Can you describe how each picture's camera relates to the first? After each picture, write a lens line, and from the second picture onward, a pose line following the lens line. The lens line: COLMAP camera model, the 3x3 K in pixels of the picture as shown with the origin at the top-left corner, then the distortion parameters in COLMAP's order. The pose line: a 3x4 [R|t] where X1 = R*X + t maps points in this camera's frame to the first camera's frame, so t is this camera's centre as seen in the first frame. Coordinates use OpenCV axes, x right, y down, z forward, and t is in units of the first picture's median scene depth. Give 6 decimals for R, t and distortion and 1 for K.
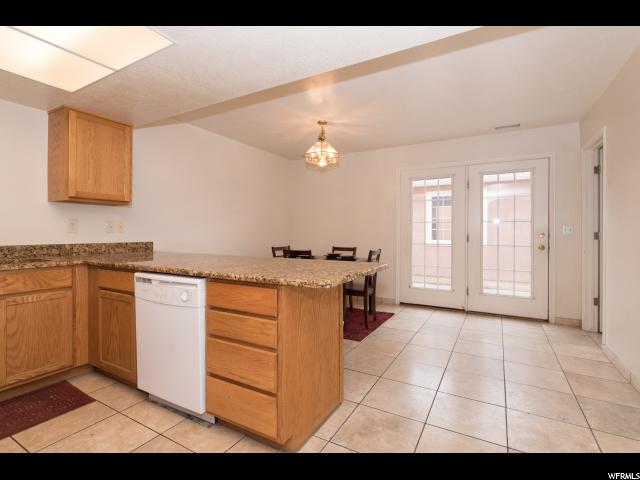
lens RADIAL K [[311.9, 0, 322.0], [0, 311.9, 229.5], [0, 0, 1]] dist [-0.001148, 0.000520]
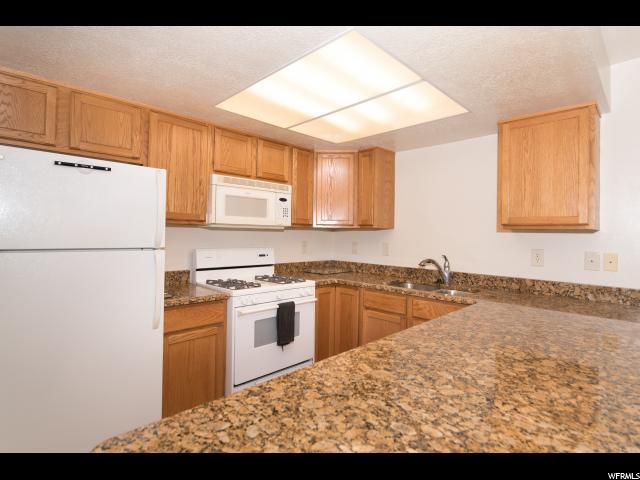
lens RADIAL K [[325.4, 0, 321.2], [0, 325.4, 229.9], [0, 0, 1]] dist [-0.001008, -0.000807]
pose [[-0.264022, -0.019005, -0.964330, 0.181597], [-0.009693, 0.999808, -0.017050, -0.067782], [0.964468, 0.004846, -0.264155, 0.722681]]
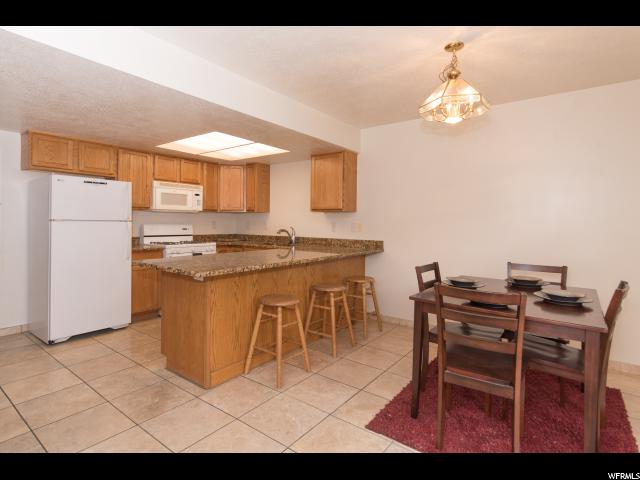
lens RADIAL K [[336.1, 0, 295.8], [0, 336.1, 222.0], [0, 0, 1]] dist [-0.000825, 0.000120]
pose [[-0.161295, -0.004214, -0.986897, 0.914148], [-0.002488, 0.999989, -0.003863, -0.029558], [0.986903, 0.001832, -0.161303, 1.151280]]
